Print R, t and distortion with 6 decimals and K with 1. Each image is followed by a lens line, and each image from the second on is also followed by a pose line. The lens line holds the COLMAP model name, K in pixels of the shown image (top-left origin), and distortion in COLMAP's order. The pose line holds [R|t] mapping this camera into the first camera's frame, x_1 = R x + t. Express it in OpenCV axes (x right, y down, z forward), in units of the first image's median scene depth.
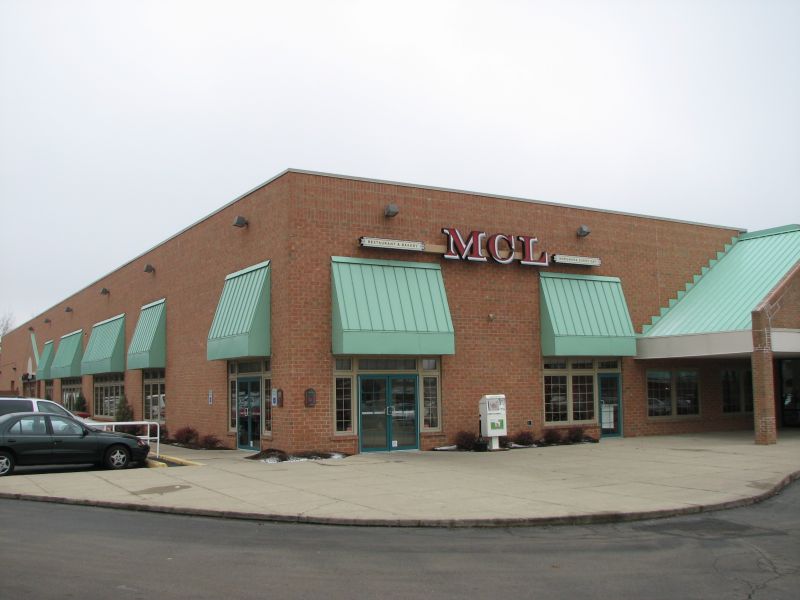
lens RADIAL K [[868.2, 0, 381.8], [0, 868.2, 302.5], [0, 0, 1]] dist [-0.213739, 0.316921]
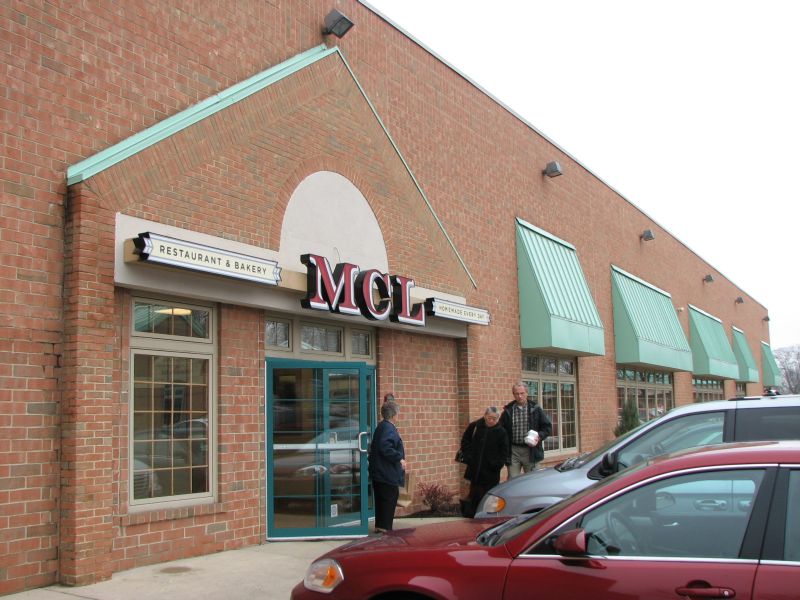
lens RADIAL K [[868.2, 0, 381.8], [0, 868.2, 302.5], [0, 0, 1]] dist [-0.213739, 0.316921]
pose [[0.878461, 0.050979, 0.475087, -0.151821], [-0.025326, 0.997862, -0.060246, -0.020766], [-0.477143, 0.040892, 0.877874, 0.471786]]
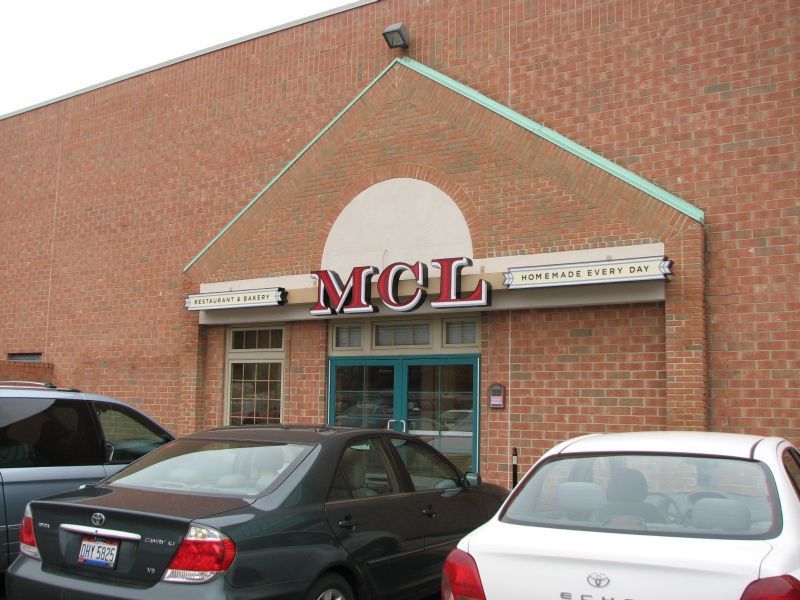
lens RADIAL K [[868.2, 0, 381.8], [0, 868.2, 302.5], [0, 0, 1]] dist [-0.213739, 0.316921]
pose [[0.425884, -0.095725, -0.899700, 0.705436], [0.053481, 0.995312, -0.080583, -0.002309], [0.903196, -0.013798, 0.429007, 0.738437]]
